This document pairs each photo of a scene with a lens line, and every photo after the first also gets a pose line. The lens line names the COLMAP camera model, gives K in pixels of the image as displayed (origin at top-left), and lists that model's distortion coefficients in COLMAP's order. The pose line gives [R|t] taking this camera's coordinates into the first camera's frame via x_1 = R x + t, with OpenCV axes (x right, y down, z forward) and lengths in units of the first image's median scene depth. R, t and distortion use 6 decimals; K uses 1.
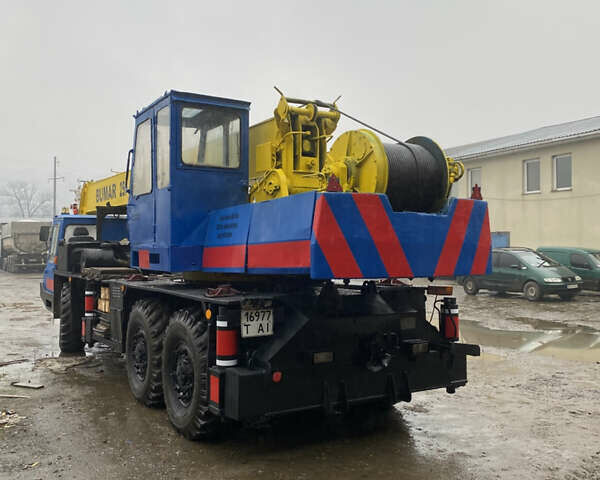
lens RADIAL K [[630.7, 0, 300.0], [0, 630.7, 240.0], [0, 0, 1]] dist [0.042510, -0.039384]
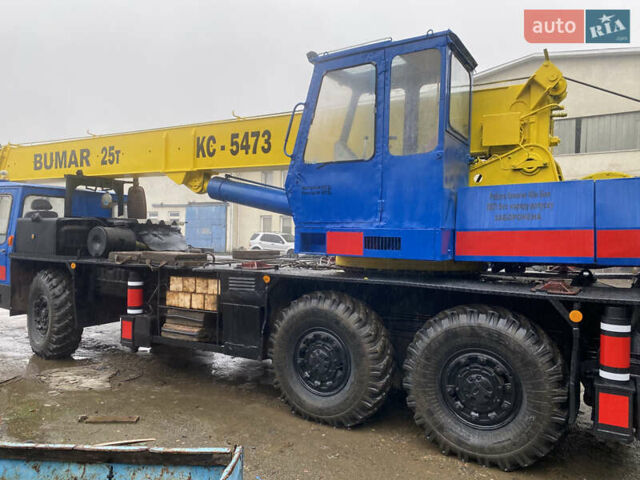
lens RADIAL K [[501.5, 0, 320.0], [0, 501.5, 240.0], [0, 0, 1]] dist [0.035307, -0.004947]
pose [[0.882667, 0.011829, 0.469850, -0.617041], [-0.025782, 0.999397, 0.023274, 0.013084], [-0.469291, -0.032657, 0.882440, 0.501174]]
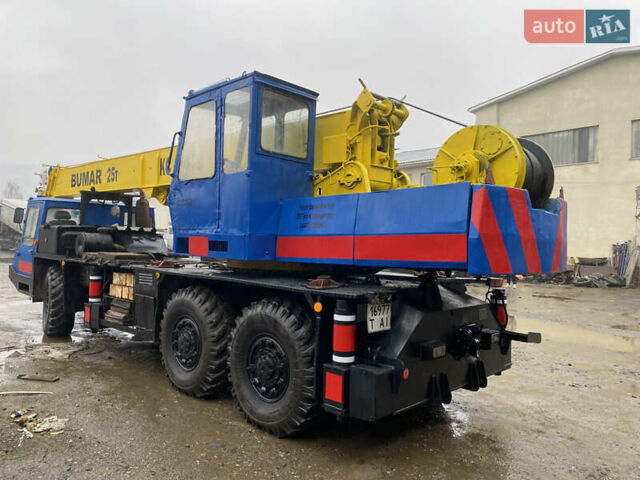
lens RADIAL K [[501.5, 0, 320.0], [0, 501.5, 240.0], [0, 0, 1]] dist [0.035307, -0.004947]
pose [[0.966714, 0.029412, 0.254162, -0.284654], [-0.033408, 0.999377, 0.011416, 0.006268], [-0.253668, -0.019527, 0.967094, 0.228844]]
